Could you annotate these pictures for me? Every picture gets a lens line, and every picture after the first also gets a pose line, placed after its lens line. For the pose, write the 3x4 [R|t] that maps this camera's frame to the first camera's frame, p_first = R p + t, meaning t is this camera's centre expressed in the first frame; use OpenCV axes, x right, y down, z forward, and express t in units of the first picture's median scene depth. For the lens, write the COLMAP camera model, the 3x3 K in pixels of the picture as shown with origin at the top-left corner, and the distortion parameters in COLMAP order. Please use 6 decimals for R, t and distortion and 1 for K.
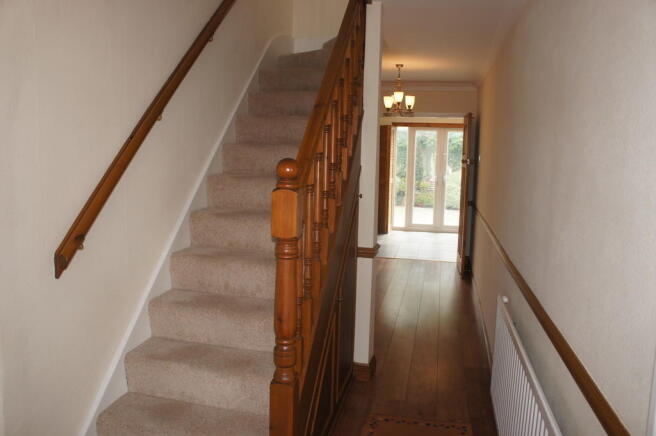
lens RADIAL K [[508.5, 0, 328.0], [0, 508.5, 218.0], [0, 0, 1]] dist [-0.188624, 0.128088]
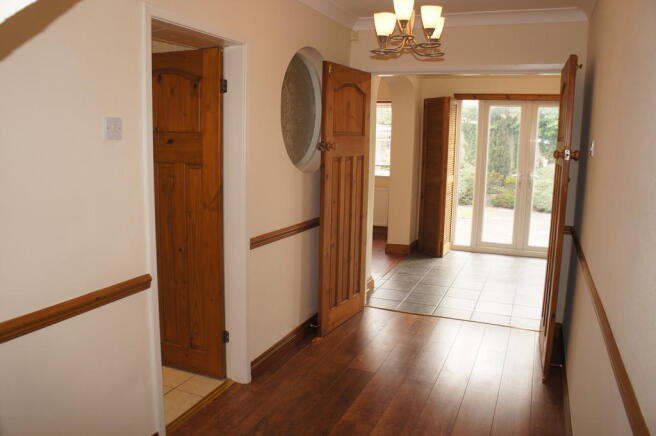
lens RADIAL K [[508.5, 0, 328.0], [0, 508.5, 218.0], [0, 0, 1]] dist [-0.188624, 0.128088]
pose [[0.983092, 0.026984, -0.181113, 0.087446], [-0.022133, 0.999341, 0.028755, -0.037577], [0.181770, -0.024261, 0.983042, 0.307470]]
